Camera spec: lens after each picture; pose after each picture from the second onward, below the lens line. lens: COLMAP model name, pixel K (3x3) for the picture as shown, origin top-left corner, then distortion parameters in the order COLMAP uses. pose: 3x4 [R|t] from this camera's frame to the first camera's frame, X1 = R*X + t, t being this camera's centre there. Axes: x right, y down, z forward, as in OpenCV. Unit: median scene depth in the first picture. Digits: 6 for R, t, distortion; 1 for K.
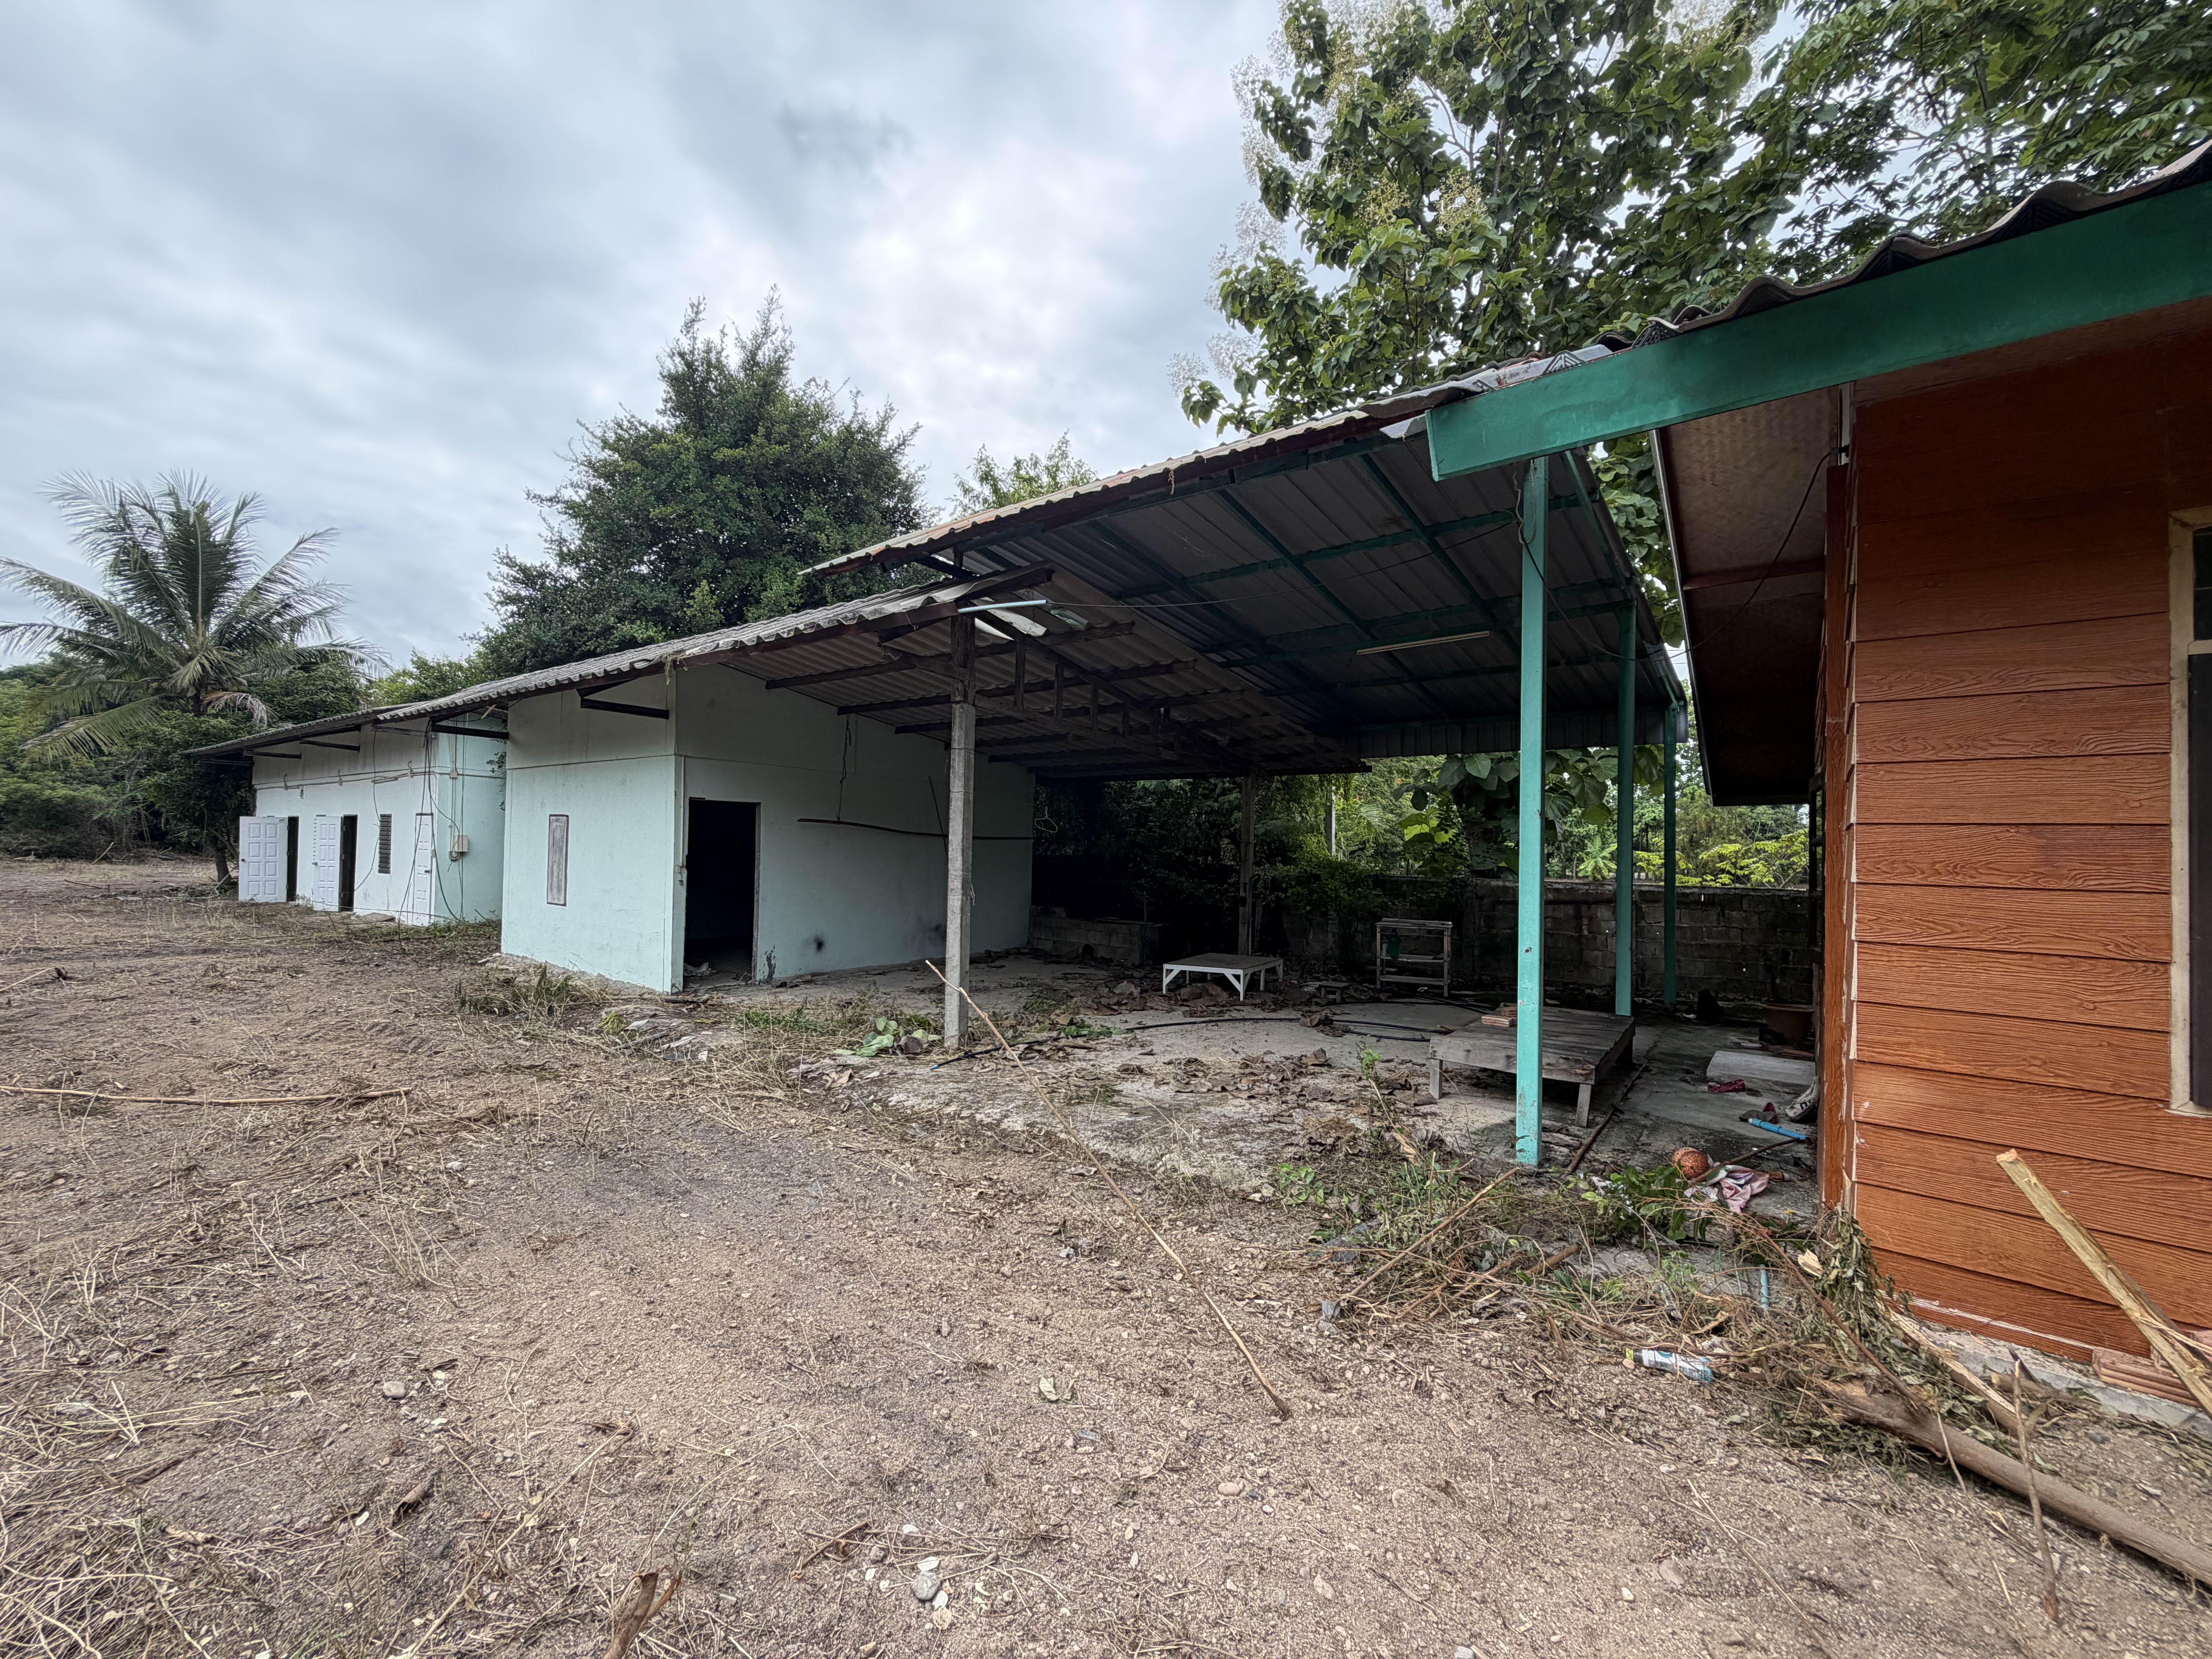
lens RADIAL K [[897.4, 0, 1112.1], [0, 897.4, 828.0], [0, 0, 1]] dist [0.000909, -0.000093]
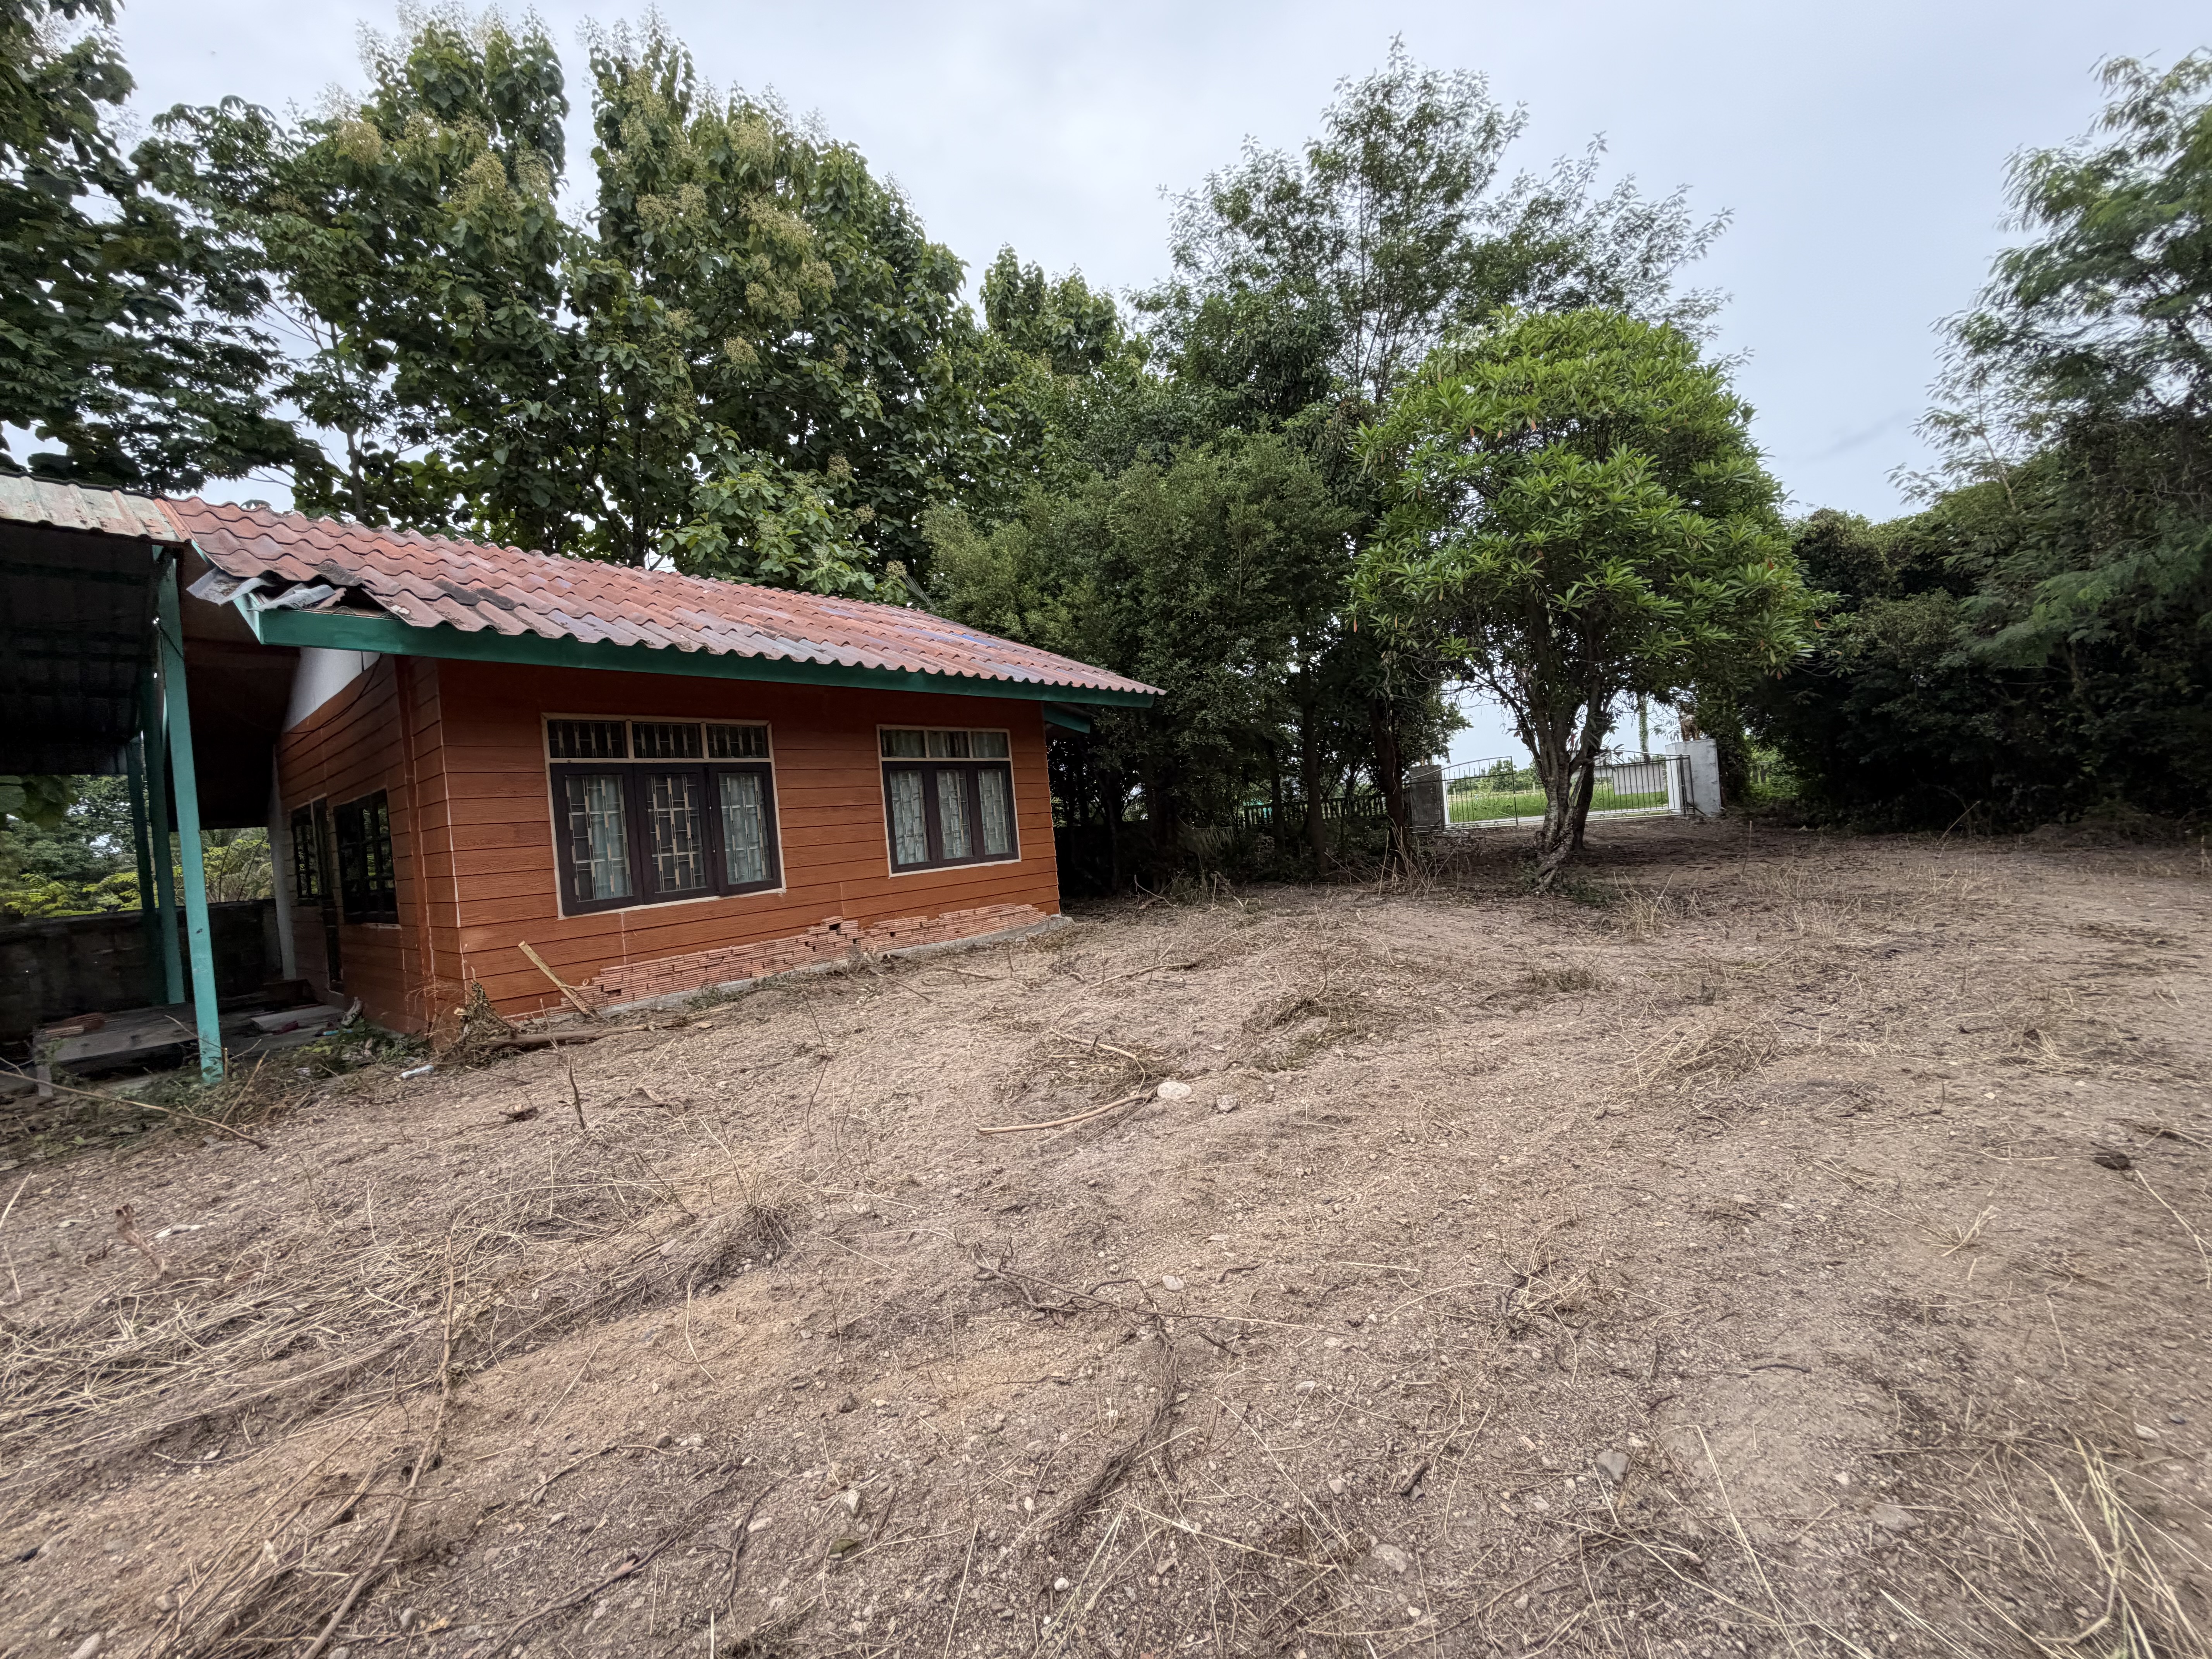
lens RADIAL K [[897.4, 0, 1104.4], [0, 897.4, 830.4], [0, 0, 1]] dist [0.000909, -0.000093]
pose [[0.037741, -0.048315, 0.998119, -1.482741], [0.050844, 0.997630, 0.046369, -0.017082], [-0.997993, 0.048998, 0.040108, -0.809828]]
